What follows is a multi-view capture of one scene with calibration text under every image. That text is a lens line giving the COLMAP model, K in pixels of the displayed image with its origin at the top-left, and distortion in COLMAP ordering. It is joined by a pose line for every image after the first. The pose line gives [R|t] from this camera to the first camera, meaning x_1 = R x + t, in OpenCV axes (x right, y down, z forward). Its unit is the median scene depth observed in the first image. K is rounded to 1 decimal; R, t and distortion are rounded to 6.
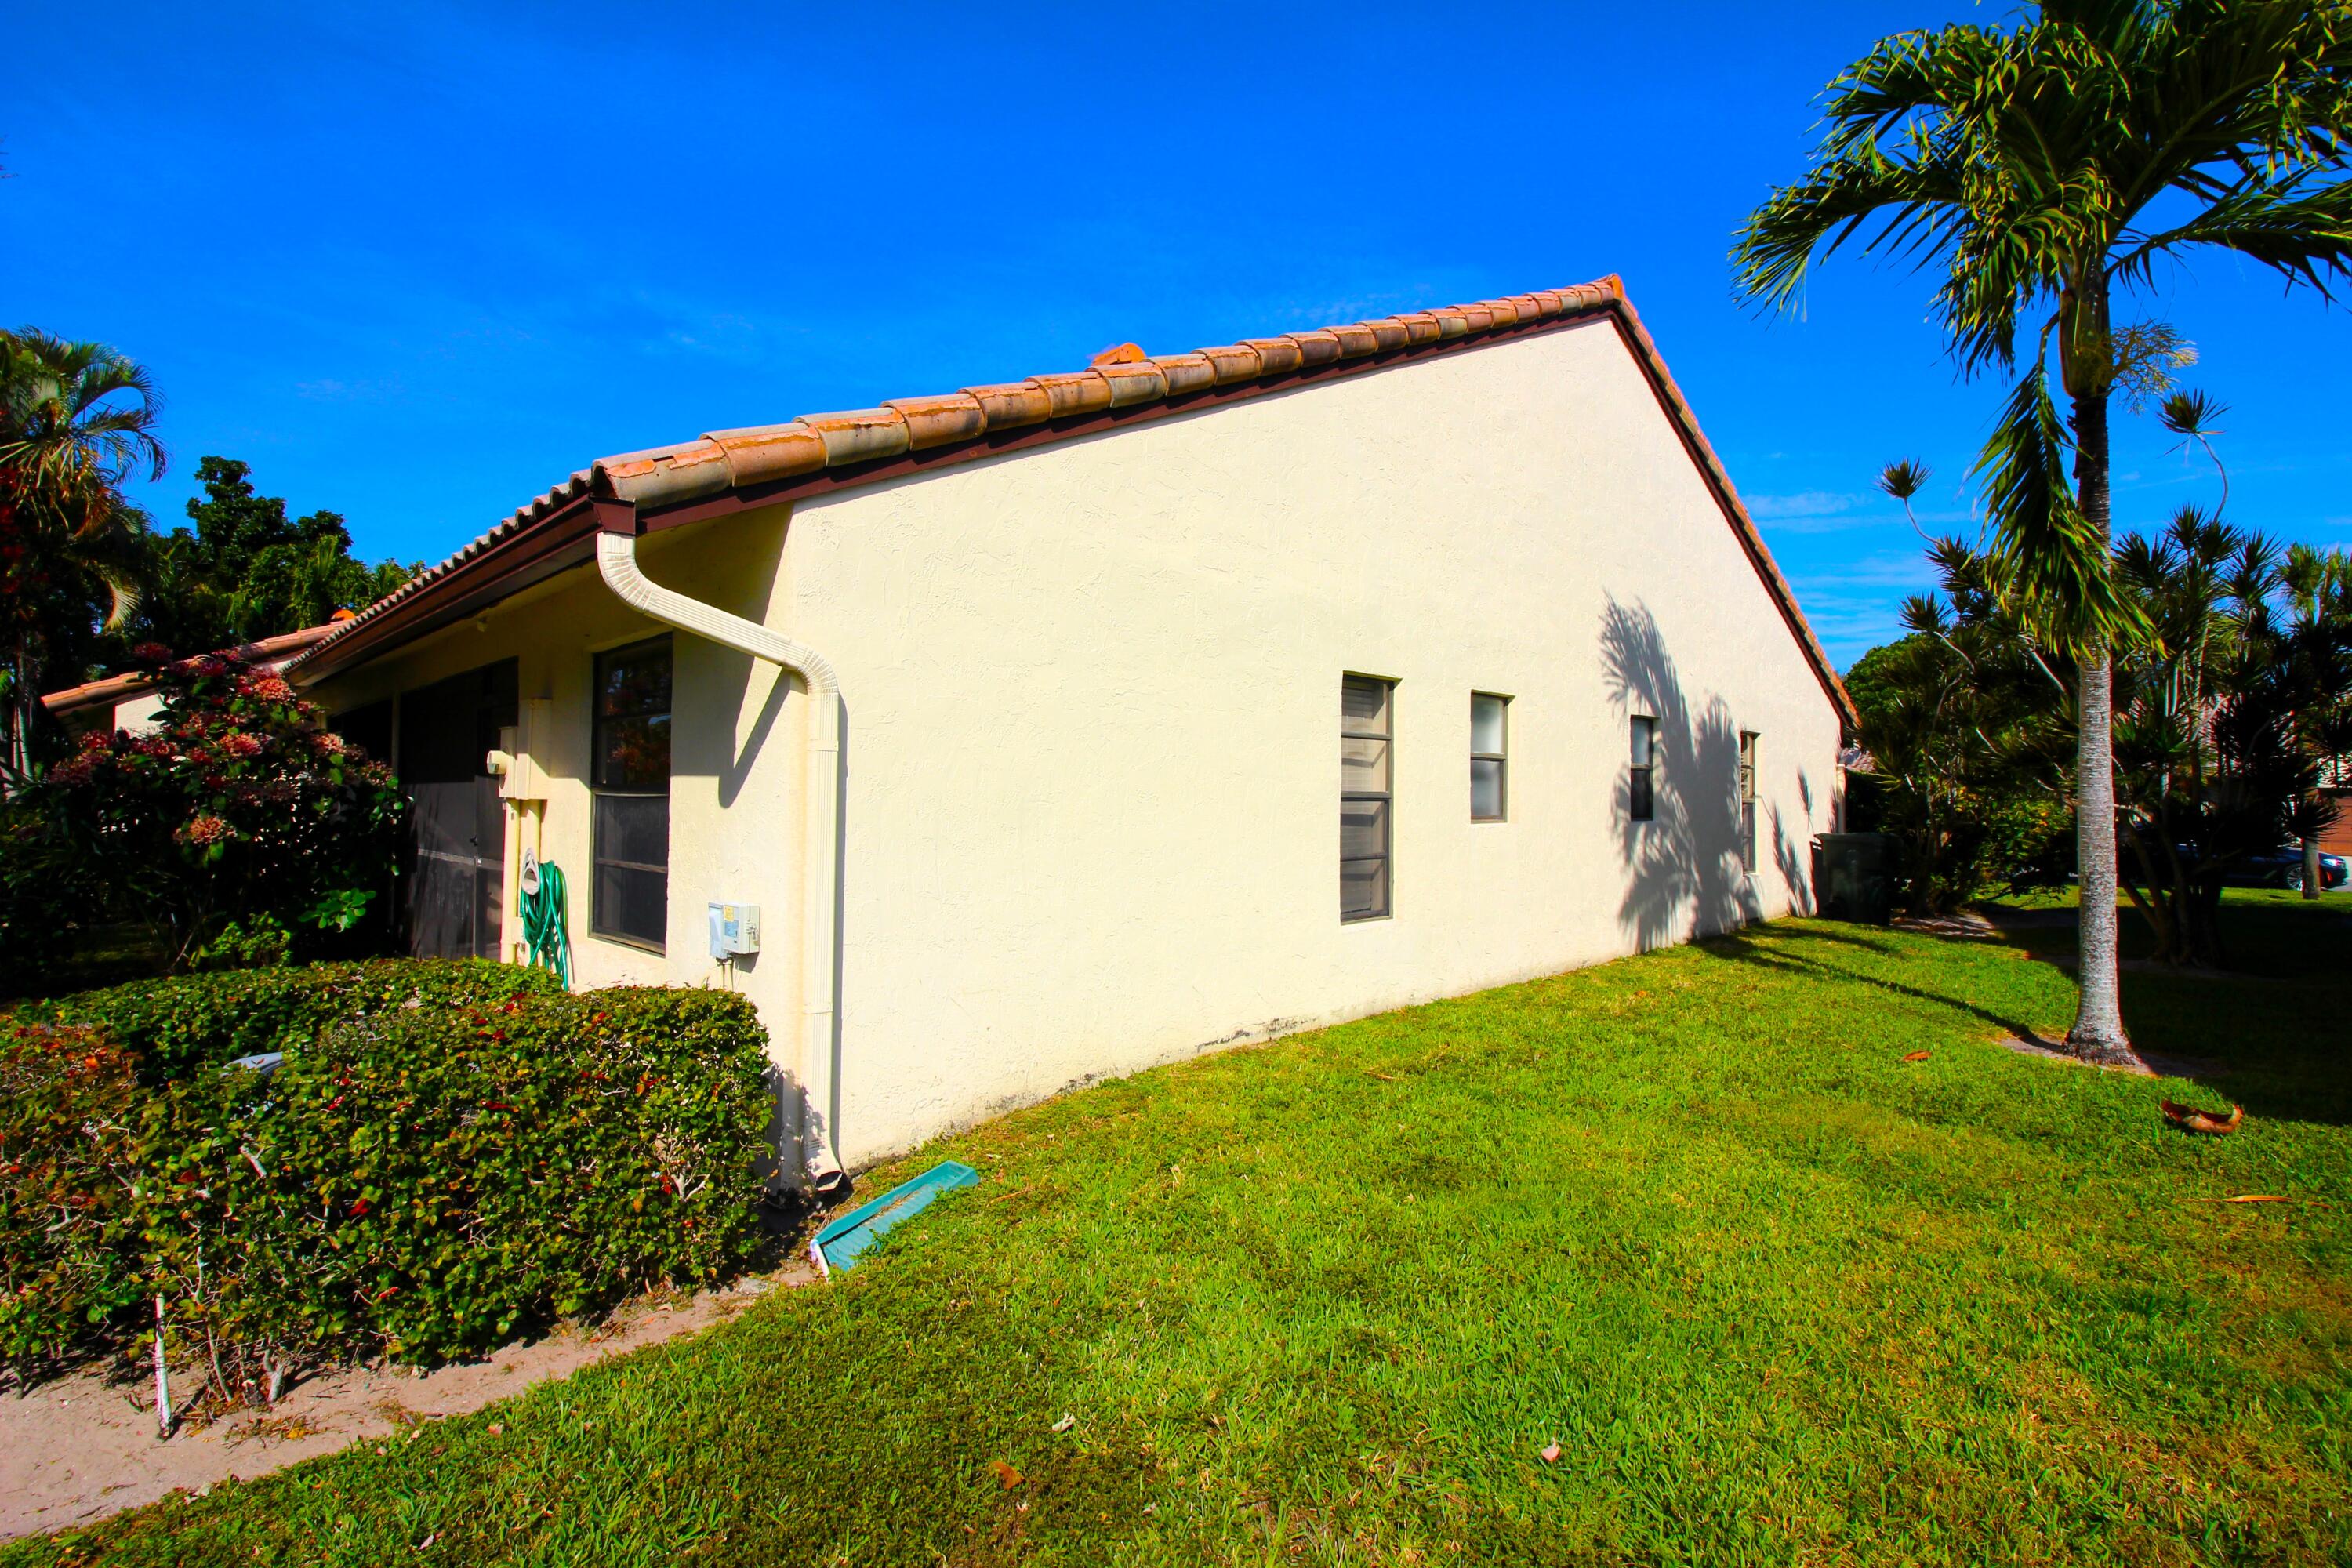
lens RADIAL K [[1097.1, 0, 1174.4], [0, 1097.1, 785.9], [0, 0, 1]] dist [-0.007944, -0.009991]
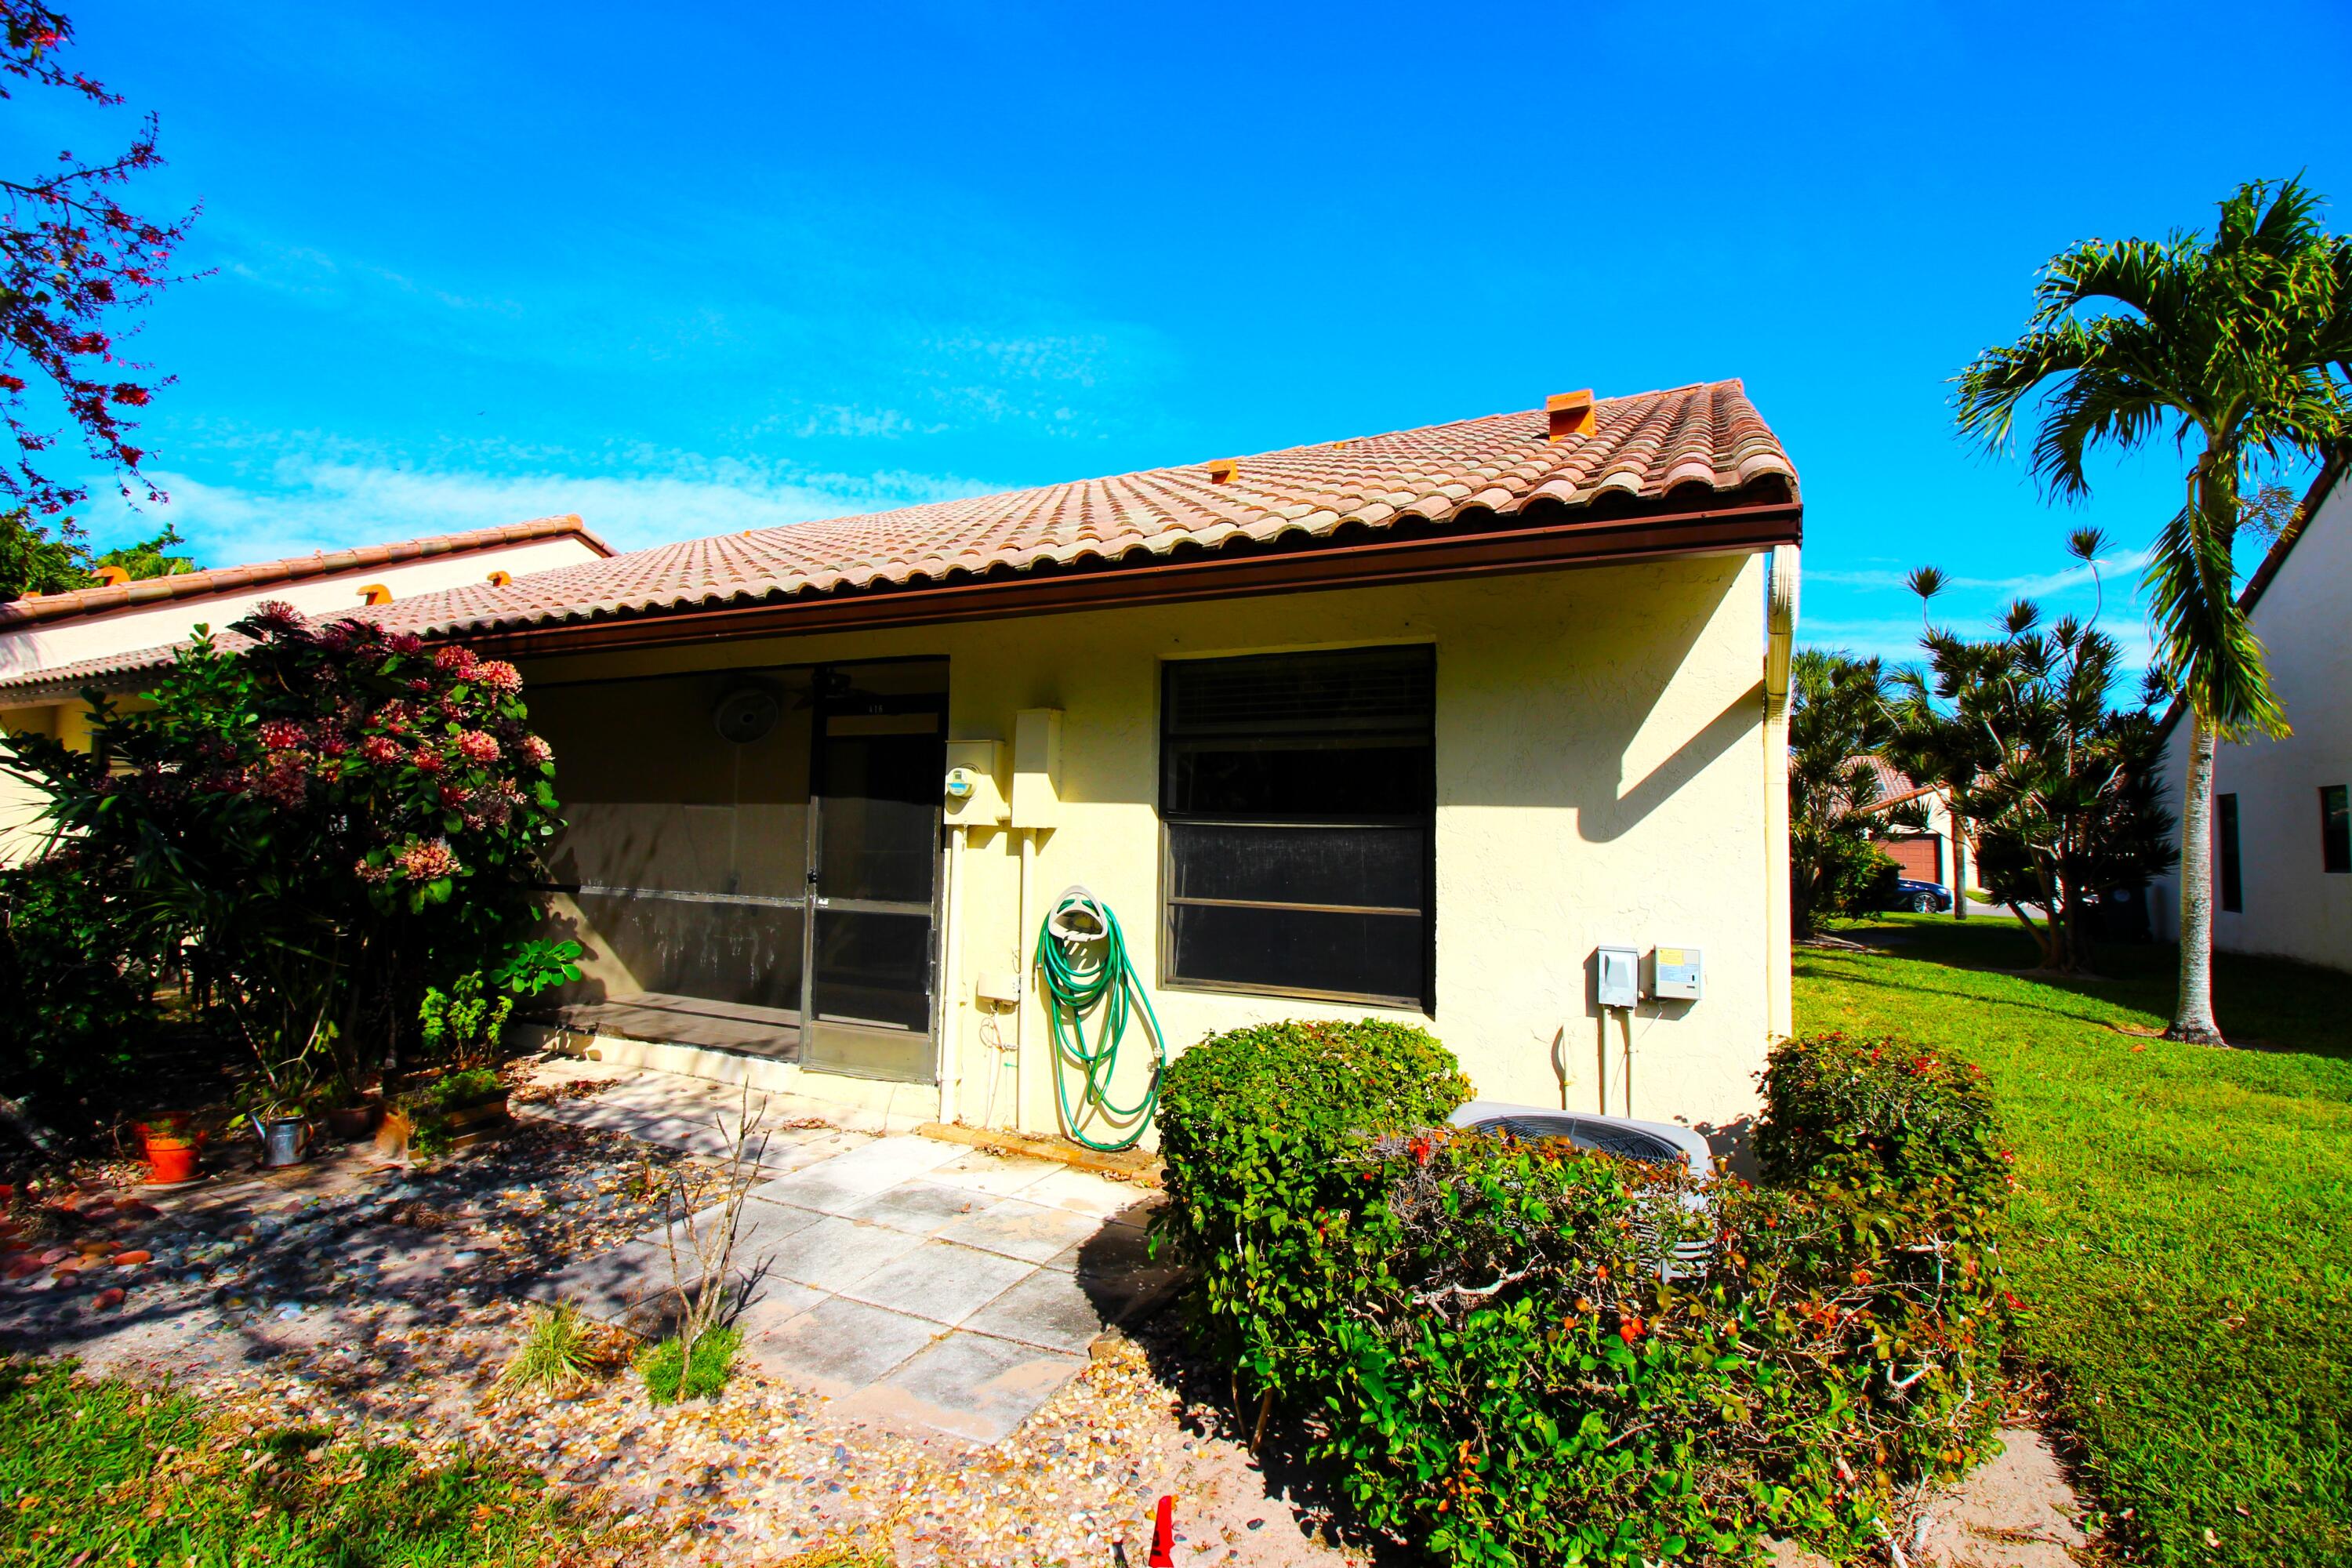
lens RADIAL K [[1097.1, 0, 1173.8], [0, 1097.1, 777.5], [0, 0, 1]] dist [-0.007944, -0.009991]
pose [[0.948851, 0.028180, 0.314465, -0.712367], [-0.017043, 0.999128, -0.038109, 0.003955], [-0.315265, 0.030800, 0.948504, 0.153389]]
